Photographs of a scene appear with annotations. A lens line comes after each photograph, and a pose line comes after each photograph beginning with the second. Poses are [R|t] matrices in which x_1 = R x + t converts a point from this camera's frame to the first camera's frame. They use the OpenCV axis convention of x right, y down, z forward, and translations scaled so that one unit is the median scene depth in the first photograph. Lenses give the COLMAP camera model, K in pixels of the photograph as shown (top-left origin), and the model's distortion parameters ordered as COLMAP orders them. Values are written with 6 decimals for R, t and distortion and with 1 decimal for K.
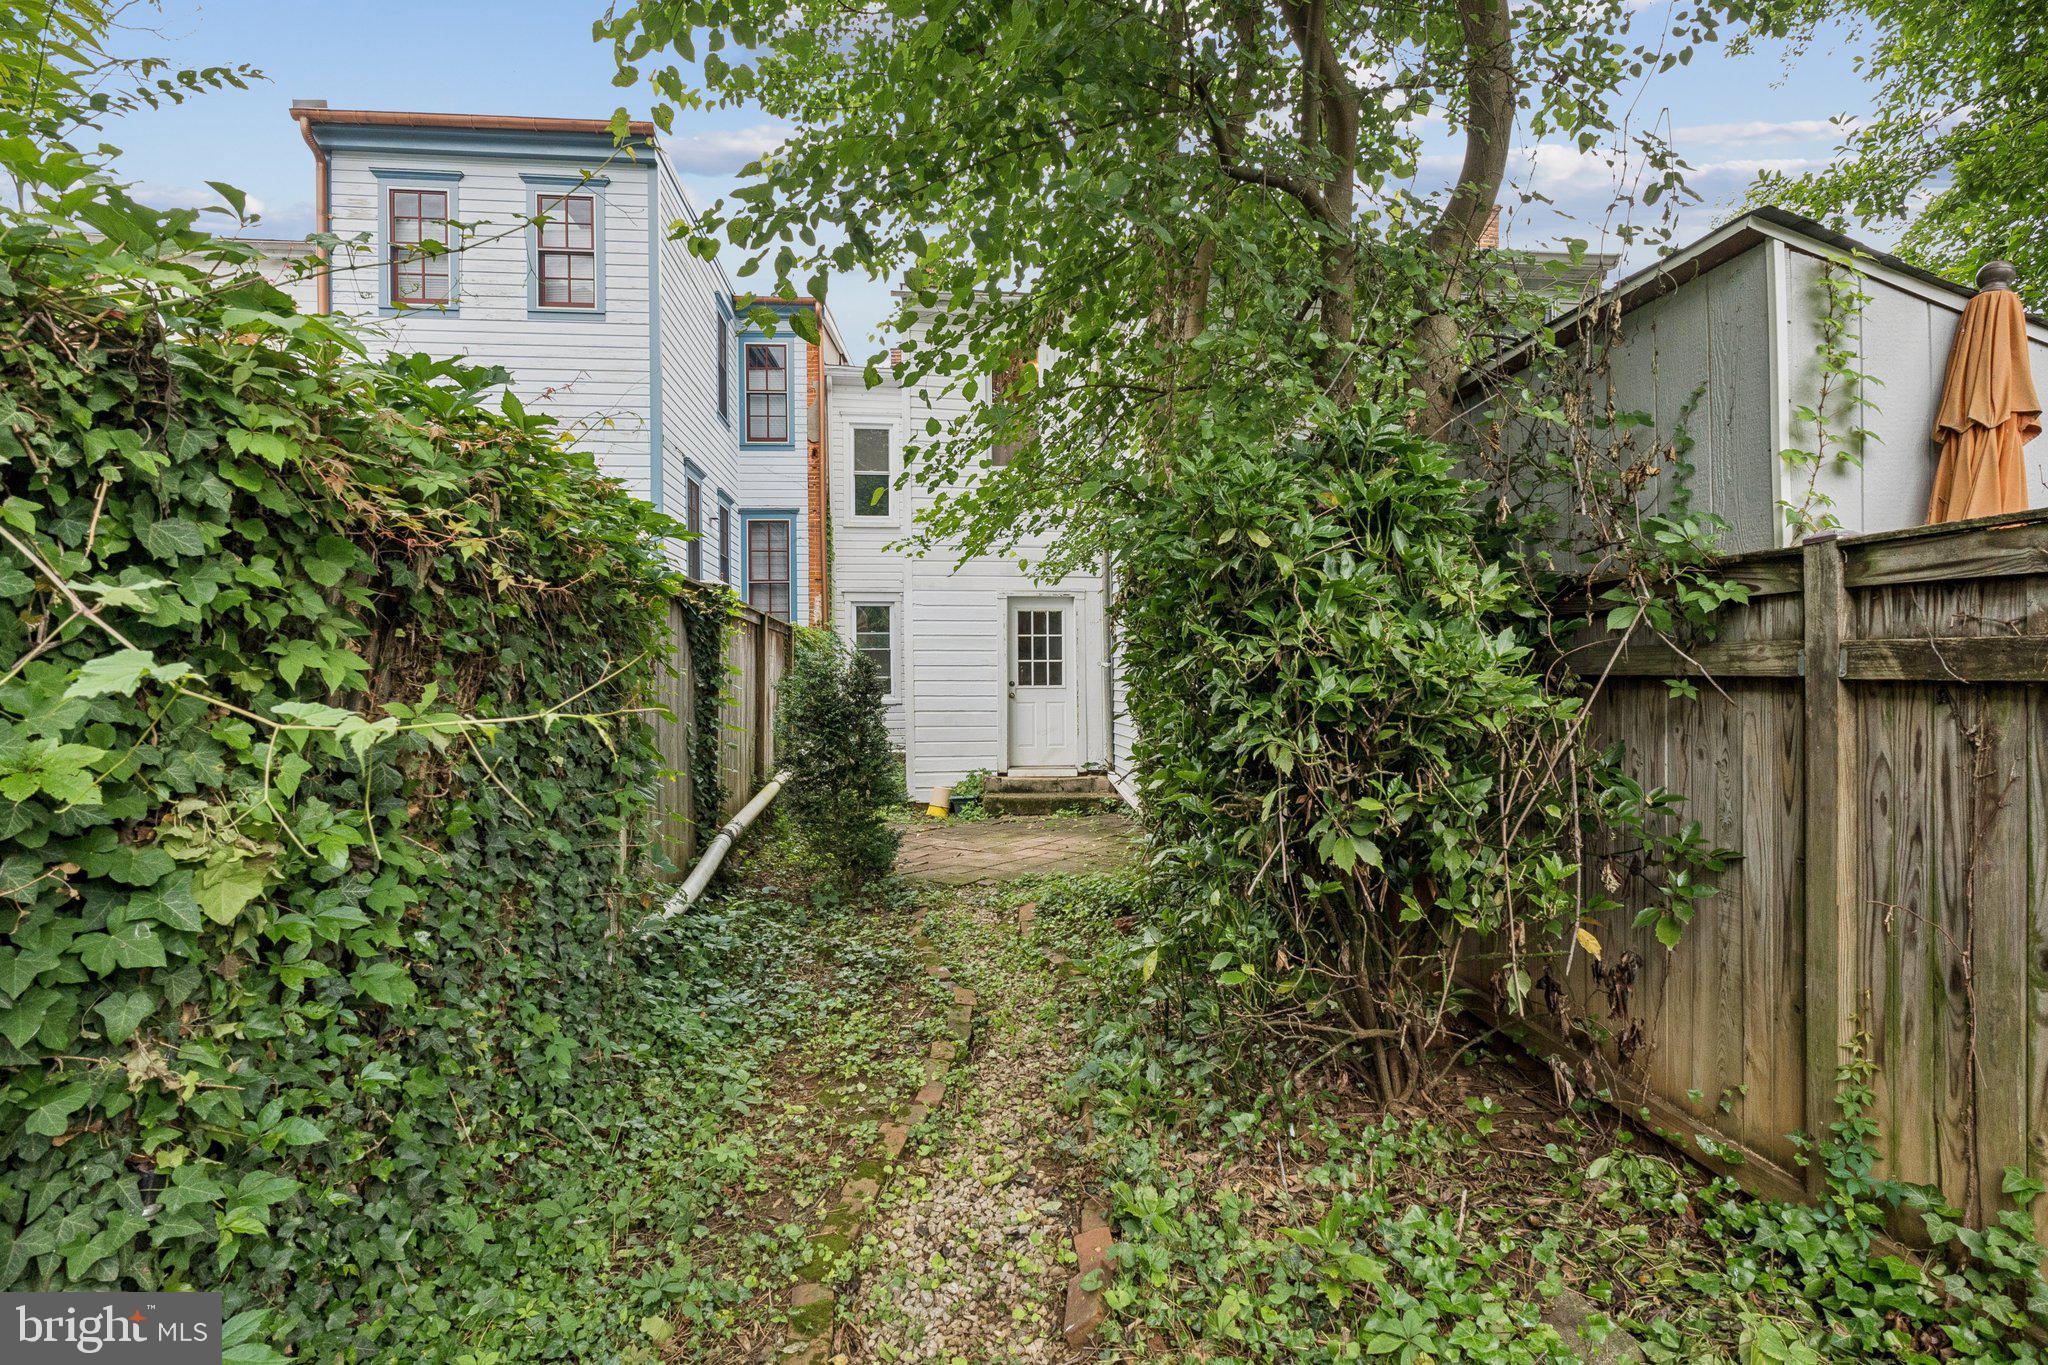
lens RADIAL K [[983.7, 0, 1021.6], [0, 983.7, 680.9], [0, 0, 1]] dist [-0.013674, 0.000017]
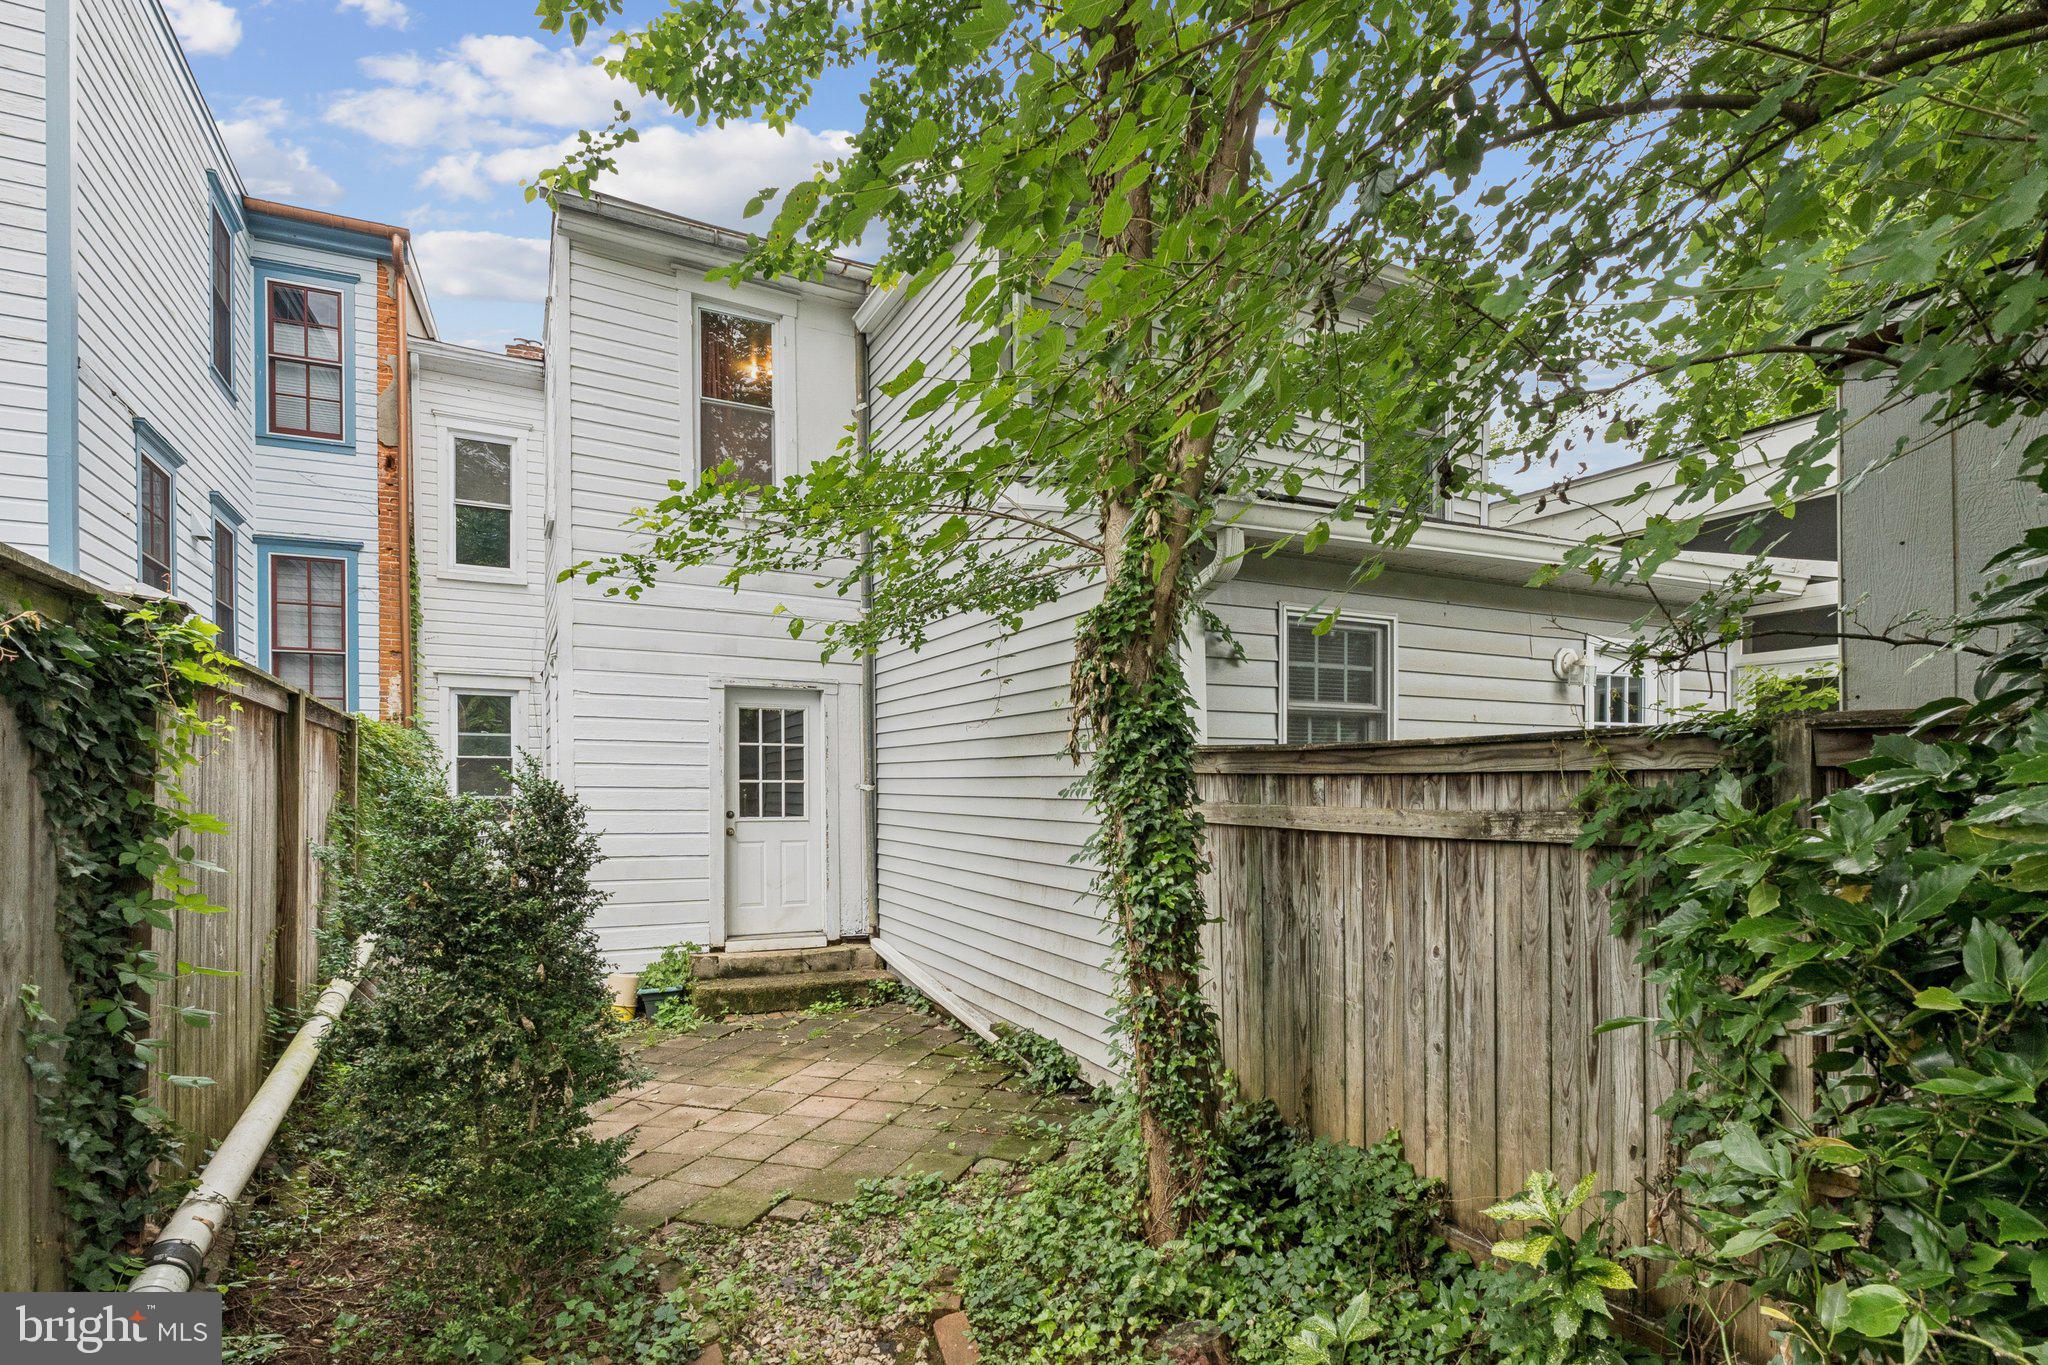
lens RADIAL K [[968.7, 0, 989.4], [0, 968.7, 795.3], [0, 0, 1]] dist [-0.003563, -0.000310]
pose [[0.935250, 0.005386, 0.353947, -0.079082], [-0.007800, 0.999955, 0.005395, -0.015288], [-0.353902, -0.007807, 0.935250, 0.309184]]
